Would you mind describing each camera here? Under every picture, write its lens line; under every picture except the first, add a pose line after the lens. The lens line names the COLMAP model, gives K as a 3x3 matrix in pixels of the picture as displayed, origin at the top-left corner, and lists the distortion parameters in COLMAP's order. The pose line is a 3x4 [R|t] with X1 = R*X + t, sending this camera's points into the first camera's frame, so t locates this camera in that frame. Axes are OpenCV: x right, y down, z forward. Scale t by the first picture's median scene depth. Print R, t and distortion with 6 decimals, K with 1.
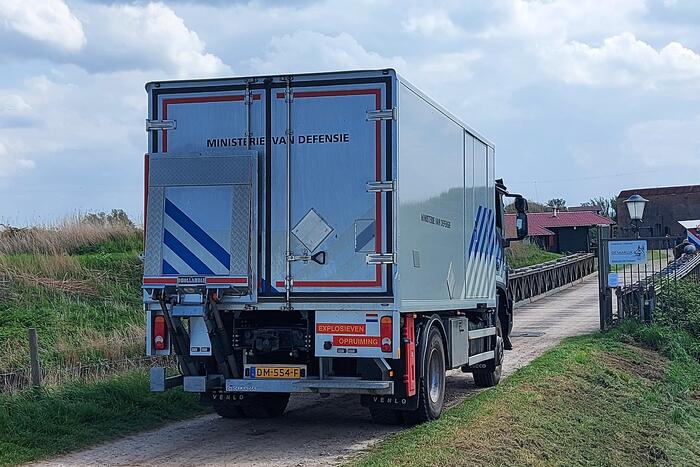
lens RADIAL K [[1211.5, 0, 350.0], [0, 1211.5, 233.5], [0, 0, 1]] dist [-0.015446, 0.001049]
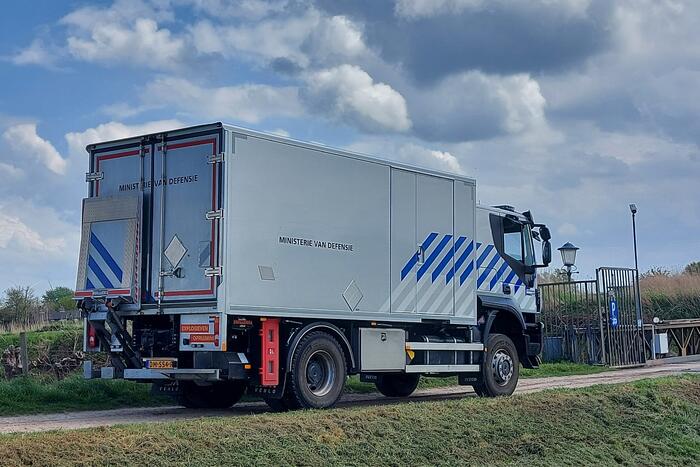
lens RADIAL K [[1211.5, 0, 350.0], [0, 1211.5, 233.5], [0, 0, 1]] dist [-0.015446, 0.001049]
pose [[0.919657, -0.038001, -0.390879, 0.634546], [0.017698, 0.998307, -0.055414, 0.052069], [0.392323, 0.044044, 0.918772, -0.103107]]
